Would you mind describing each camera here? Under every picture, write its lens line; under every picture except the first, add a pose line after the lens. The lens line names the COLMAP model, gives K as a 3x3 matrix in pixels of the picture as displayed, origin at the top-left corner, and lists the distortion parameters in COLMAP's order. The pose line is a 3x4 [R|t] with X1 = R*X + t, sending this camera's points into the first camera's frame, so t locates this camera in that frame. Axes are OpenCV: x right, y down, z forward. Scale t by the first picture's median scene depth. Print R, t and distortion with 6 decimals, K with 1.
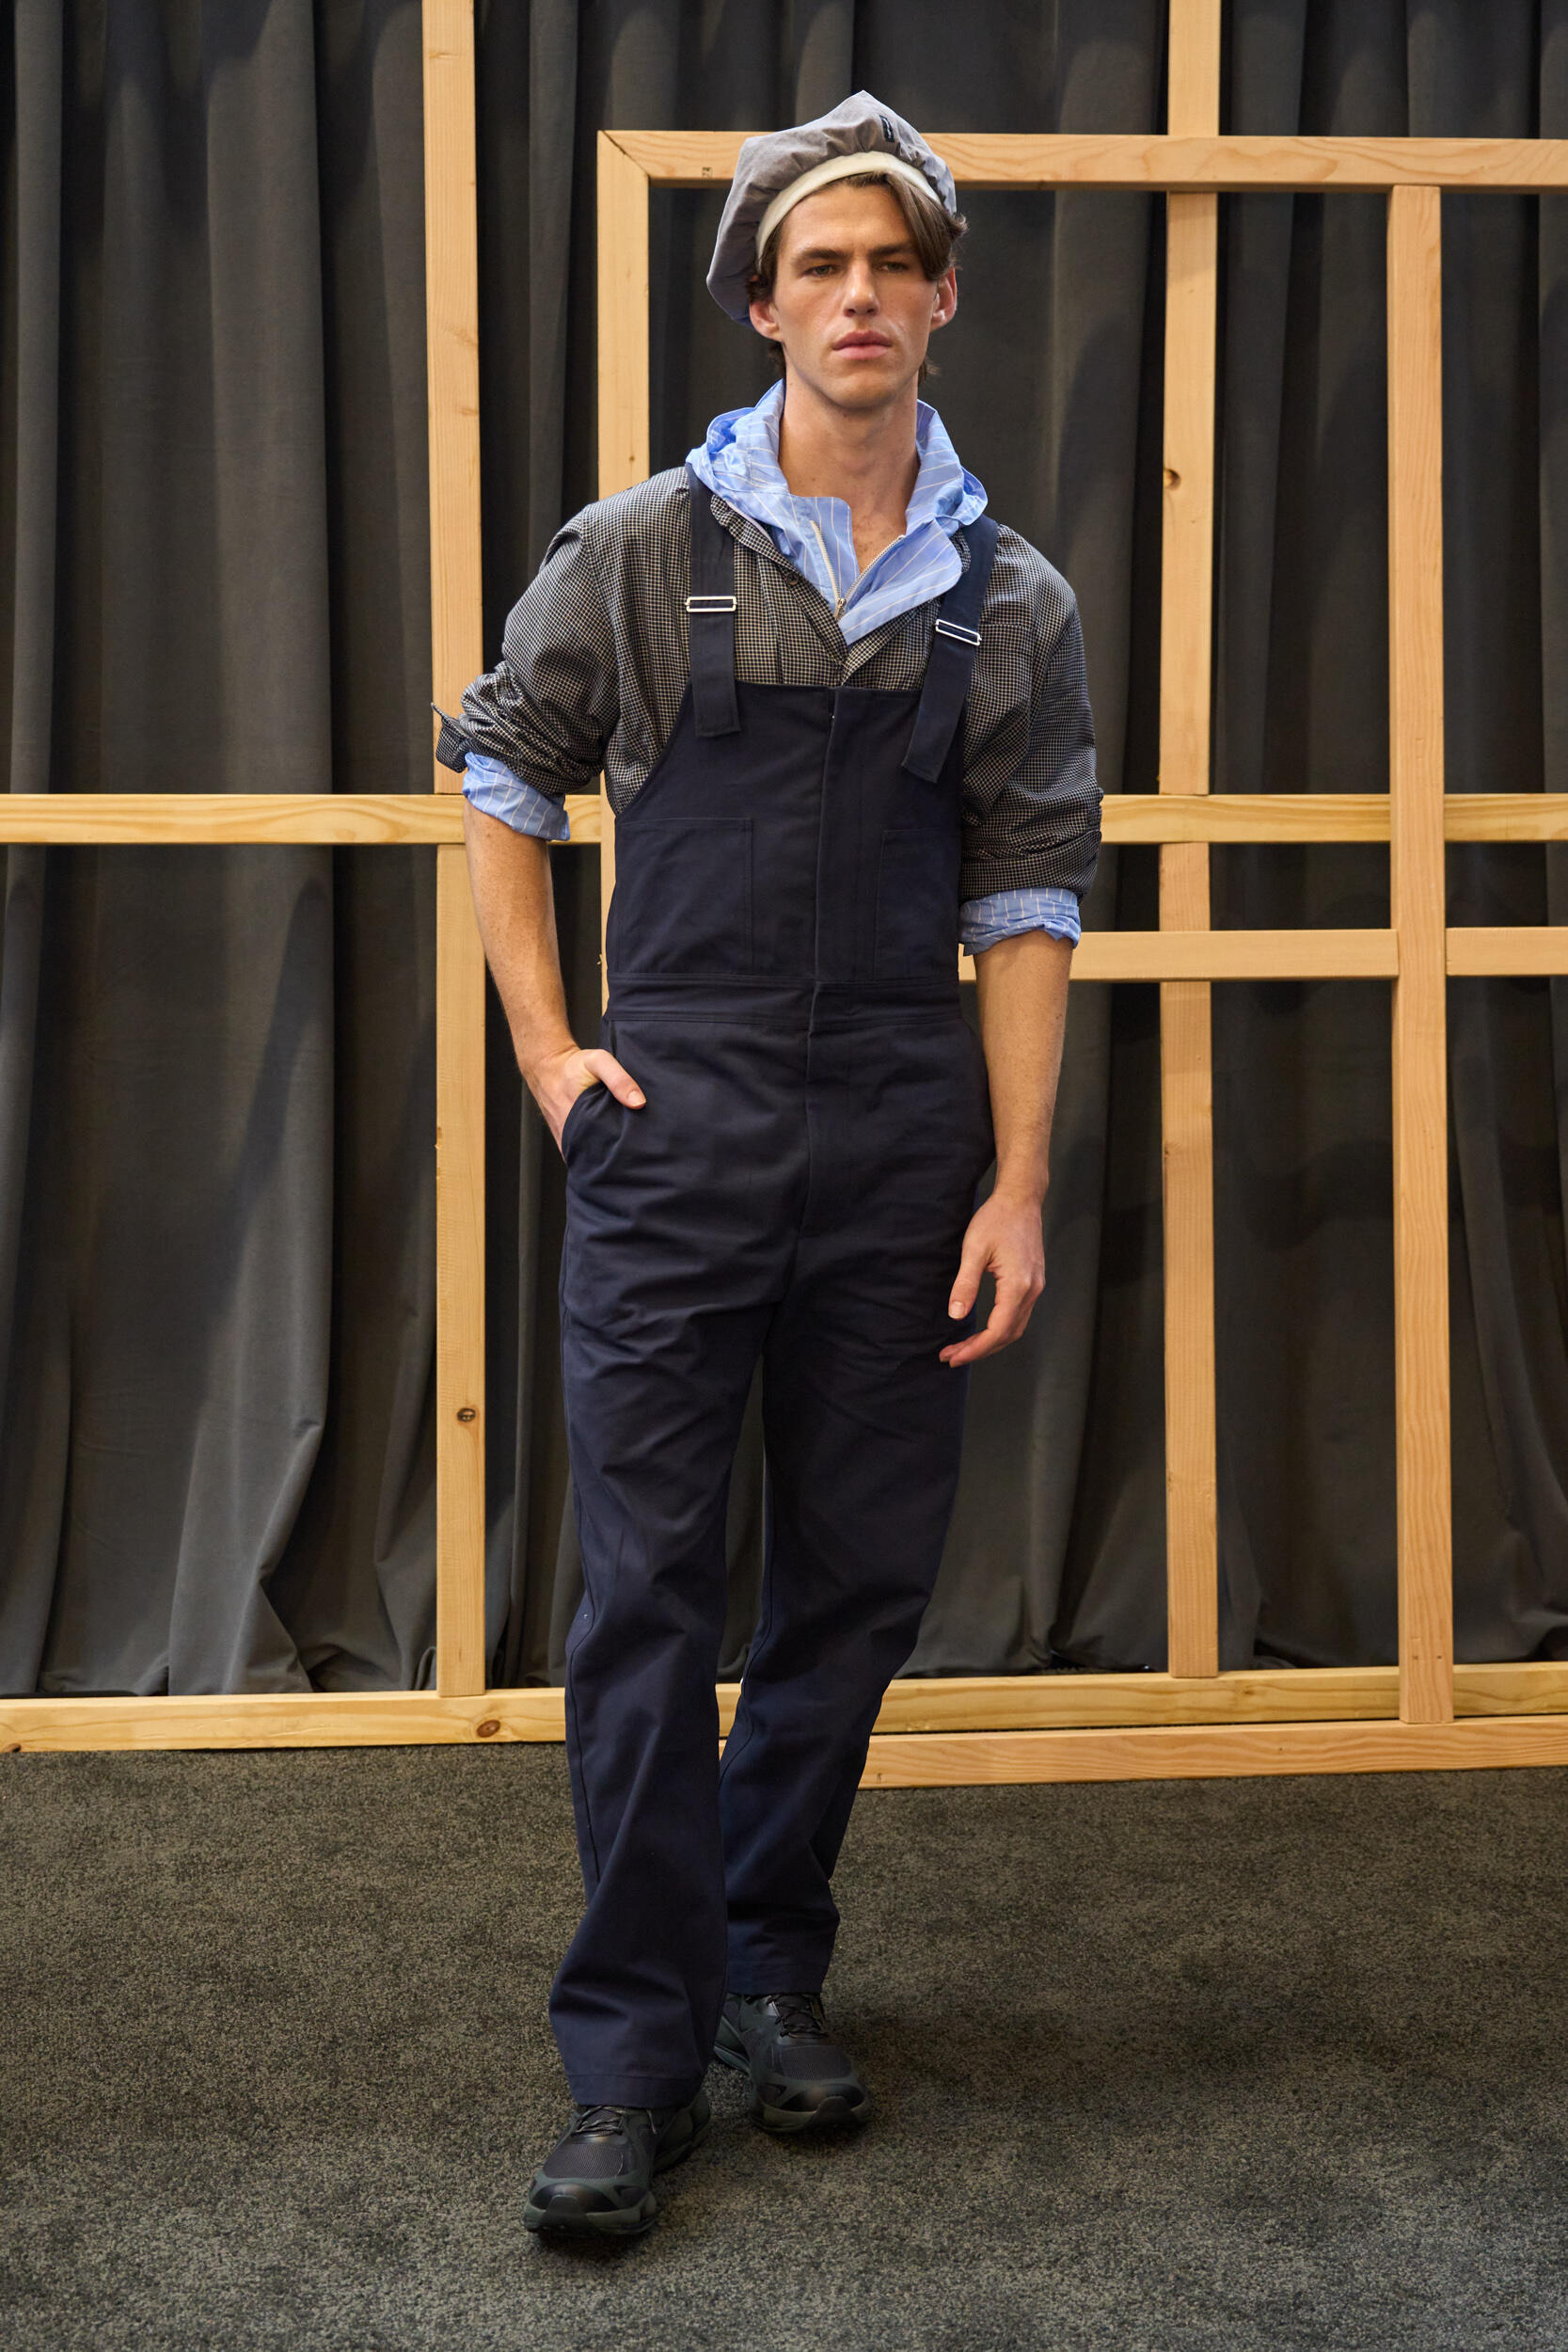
lens RADIAL K [[3492.1, 0, 778.0], [0, 3492.1, 1160.9], [0, 0, 1]] dist [0.009489, 0.000000]
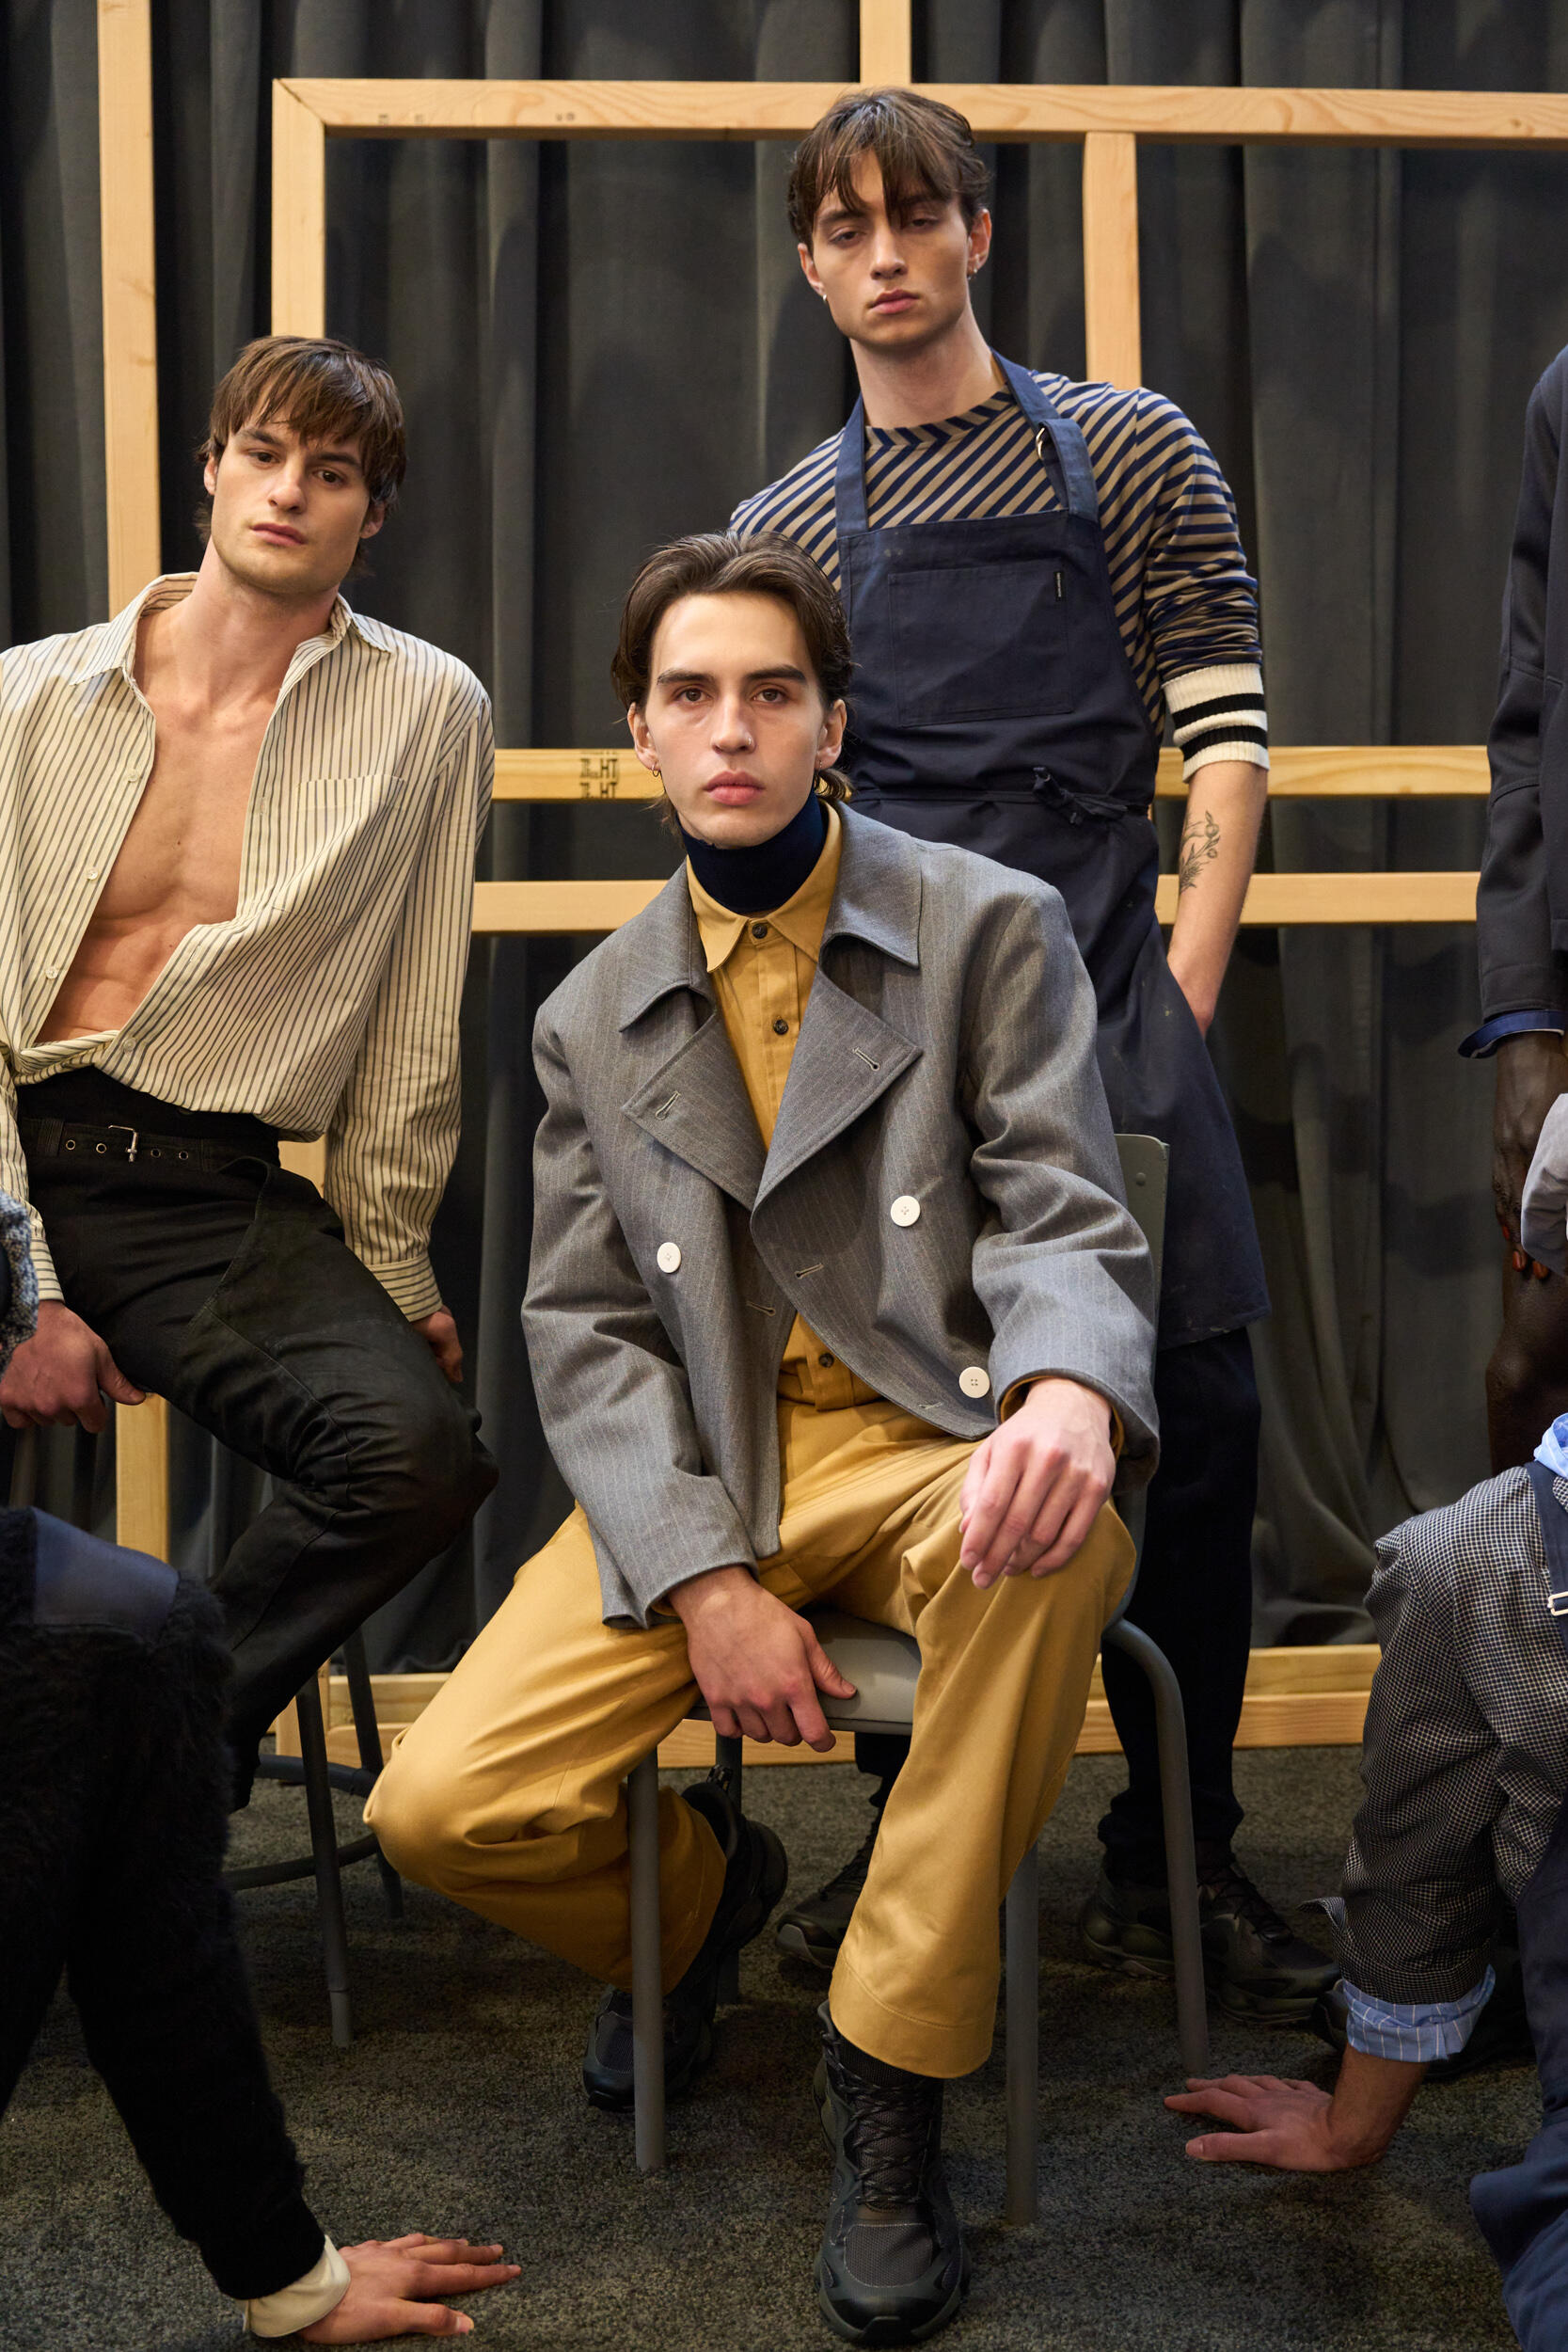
lens RADIAL K [[3090.8, 0, 798.7], [0, 3090.8, 1176.5], [0, 0, 1]] dist [-0.001735, 0.000000]
pose [[0.999873, -0.010775, -0.011781, 0.102080], [0.009942, 0.997595, -0.068589, 0.074753], [0.012492, 0.068464, 0.997575, 0.148976]]
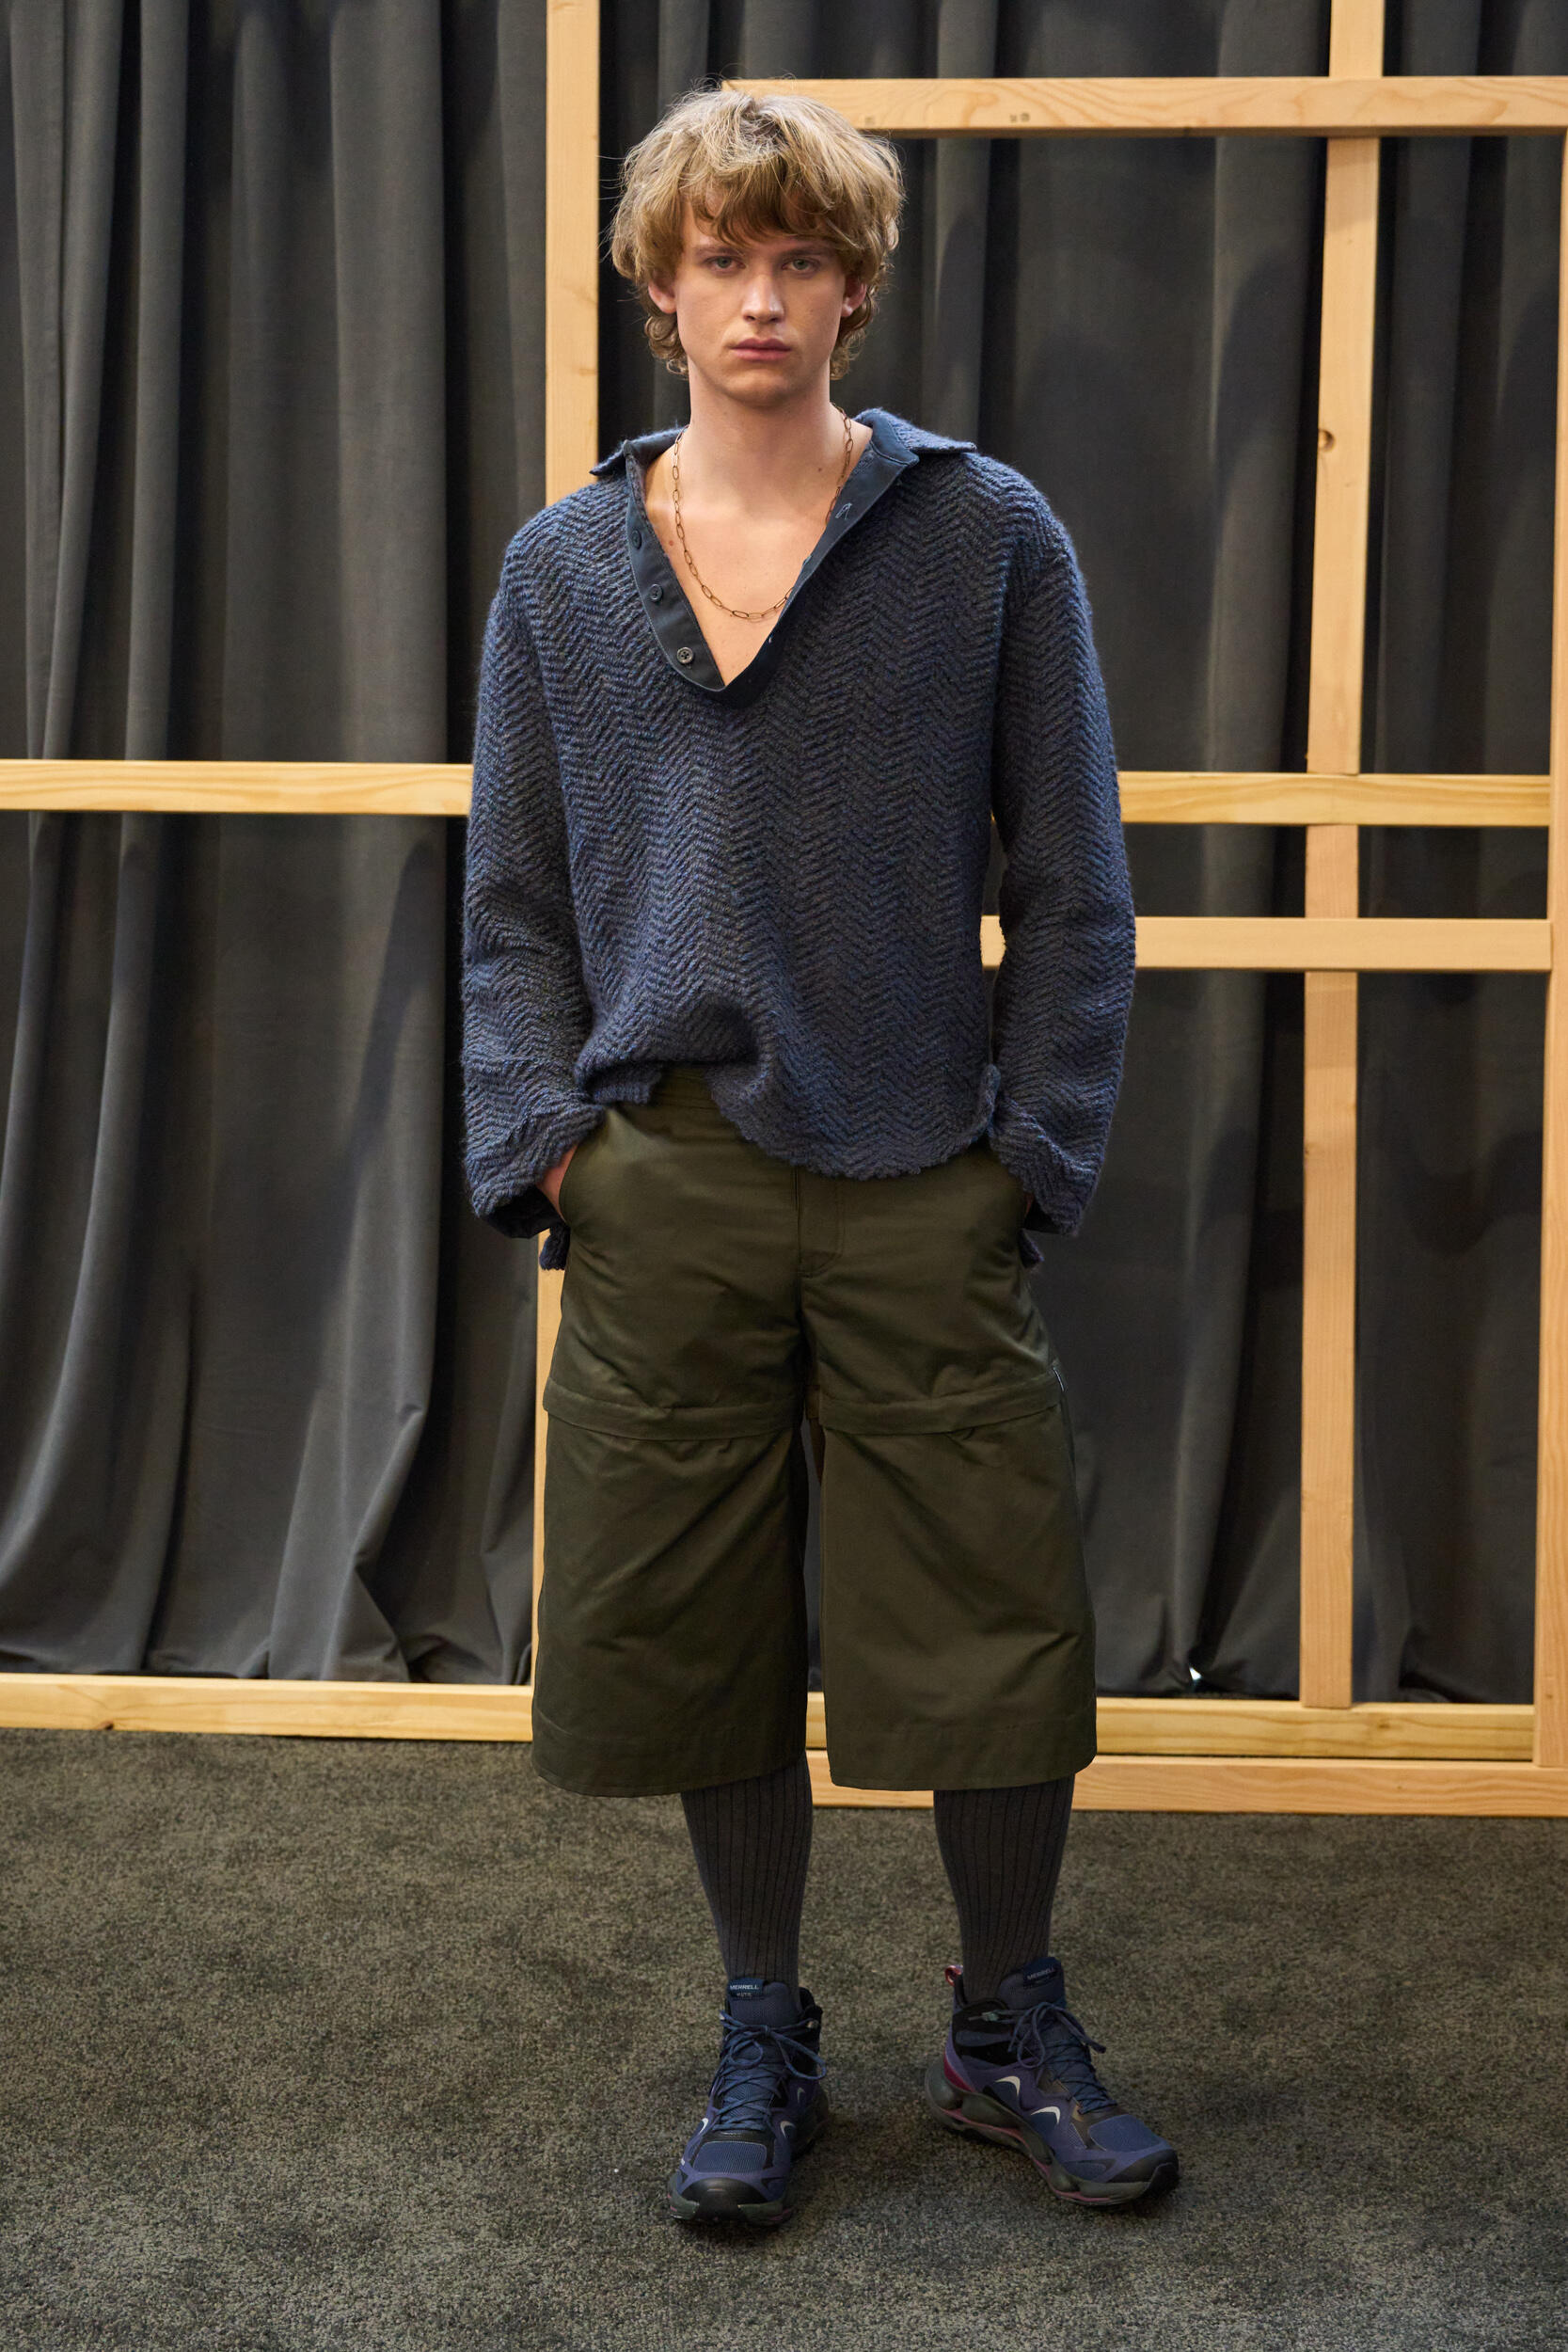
lens RADIAL K [[3627.2, 0, 790.6], [0, 3627.2, 1169.4], [0, 0, 1]] dist [-0.014375, 0.000000]
pose [[0.991069, 0.025212, -0.130944, 0.103963], [-0.024541, 0.999676, 0.006735, -0.001016], [0.131071, -0.003462, 0.991367, 0.008707]]
